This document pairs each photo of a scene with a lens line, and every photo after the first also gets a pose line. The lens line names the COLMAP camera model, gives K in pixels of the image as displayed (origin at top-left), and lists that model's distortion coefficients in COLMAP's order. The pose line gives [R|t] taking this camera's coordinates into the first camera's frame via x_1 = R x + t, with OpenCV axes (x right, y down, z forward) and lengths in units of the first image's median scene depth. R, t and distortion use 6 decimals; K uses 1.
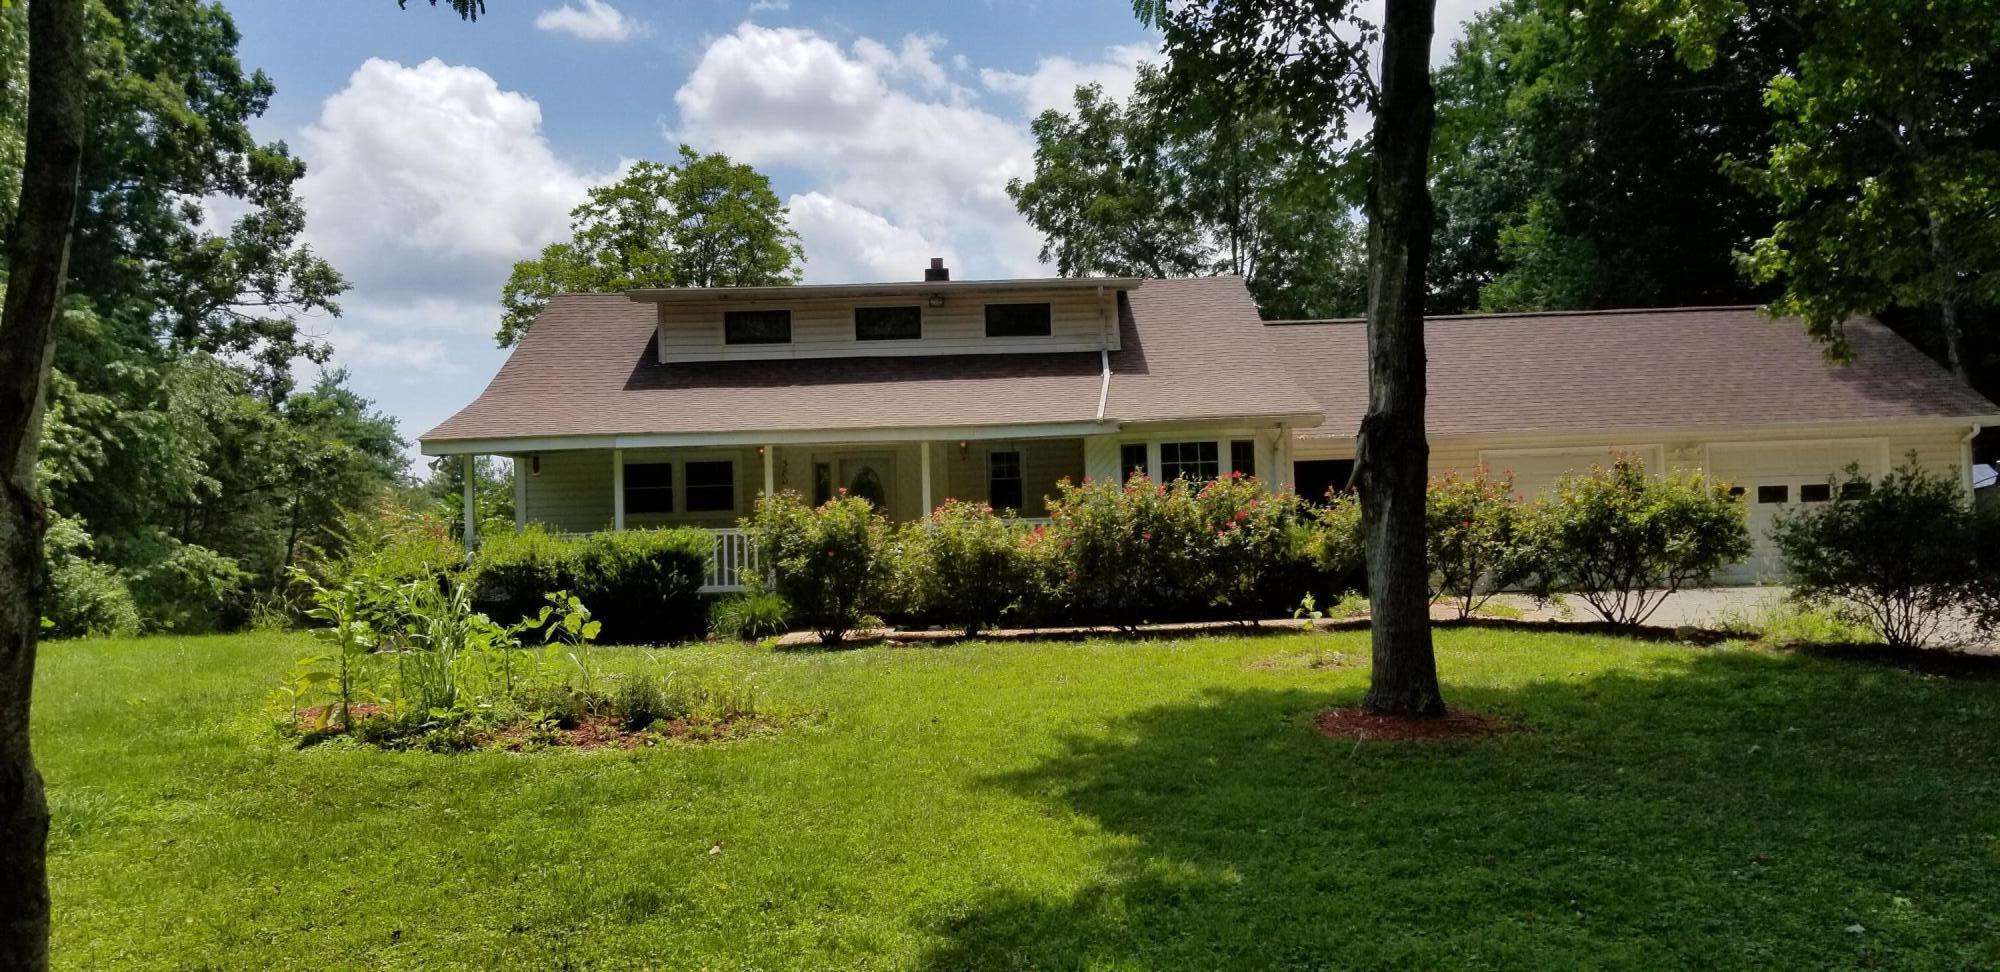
lens RADIAL K [[1526.8, 0, 1047.2], [0, 1526.8, 496.0], [0, 0, 1]] dist [0.126261, -0.220225]
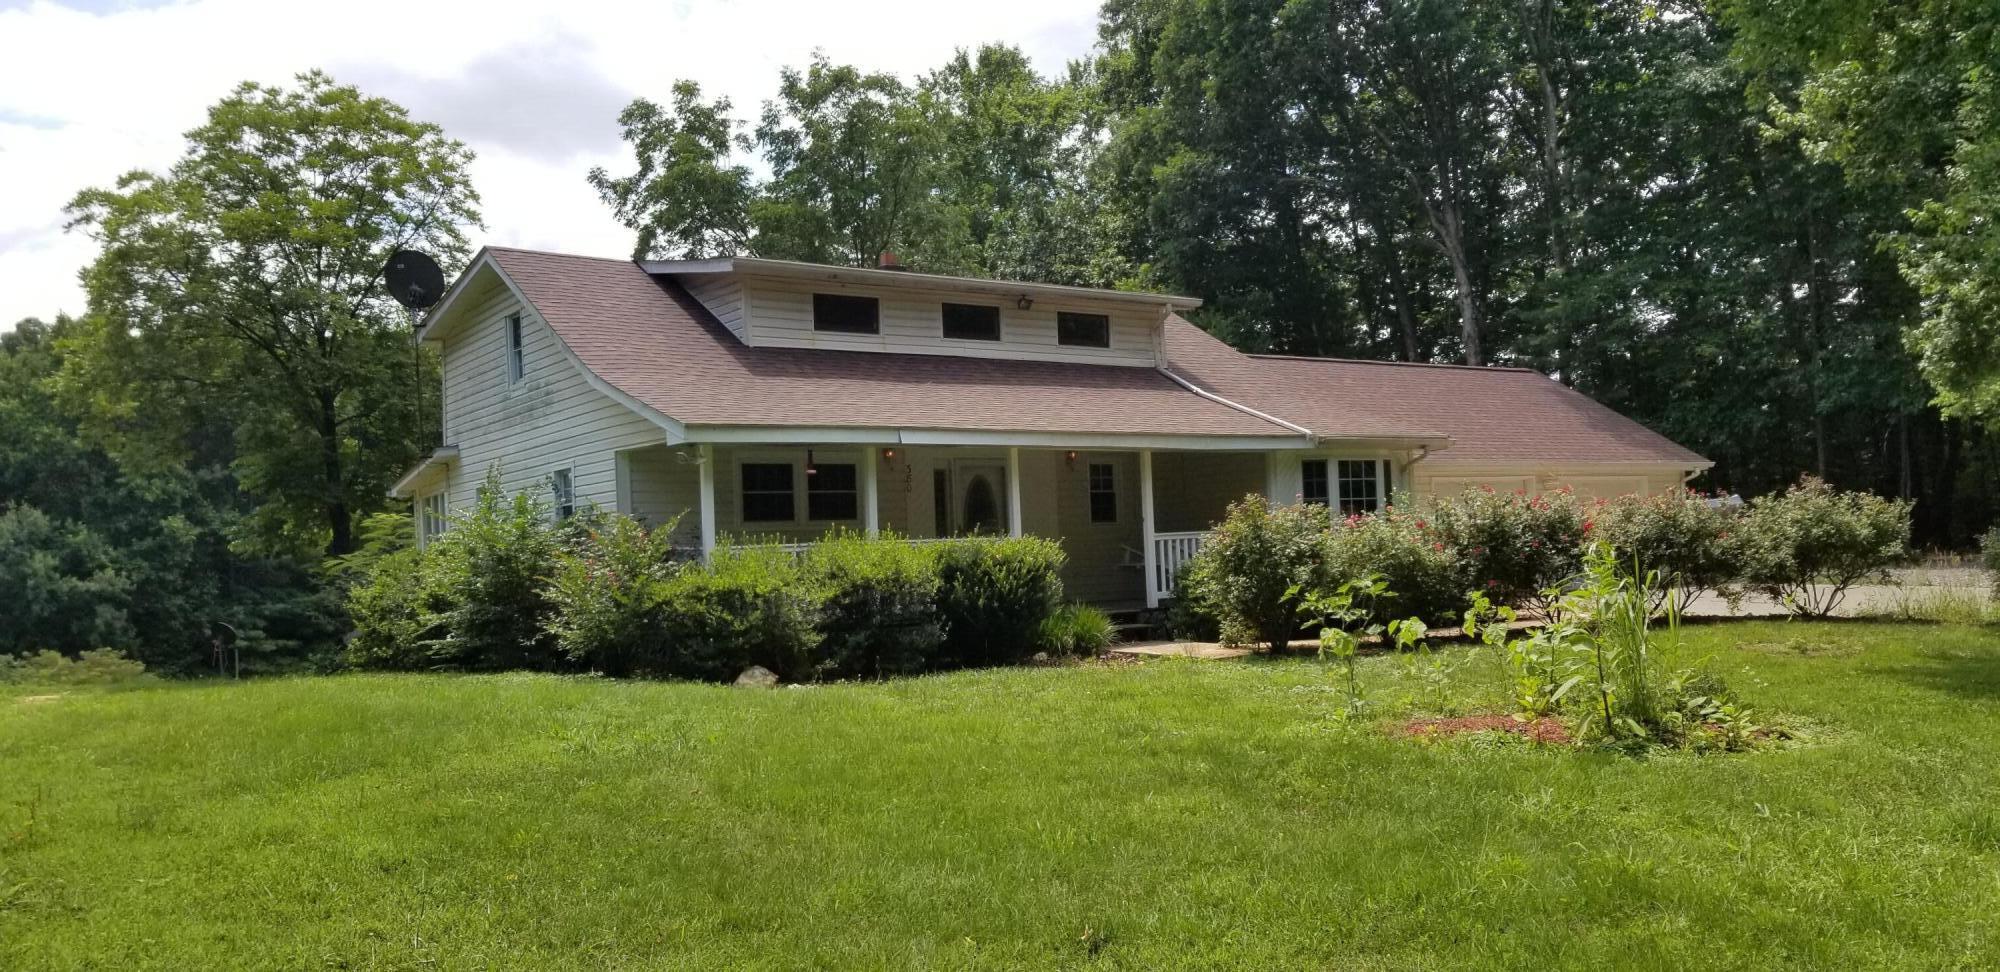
lens RADIAL K [[1526.8, 0, 1047.2], [0, 1526.8, 496.0], [0, 0, 1]] dist [0.126261, -0.220225]
pose [[0.833815, 0.023199, 0.551556, -0.591732], [-0.007766, 0.999511, -0.030301, 0.021069], [-0.551989, 0.020982, 0.833587, 0.209777]]
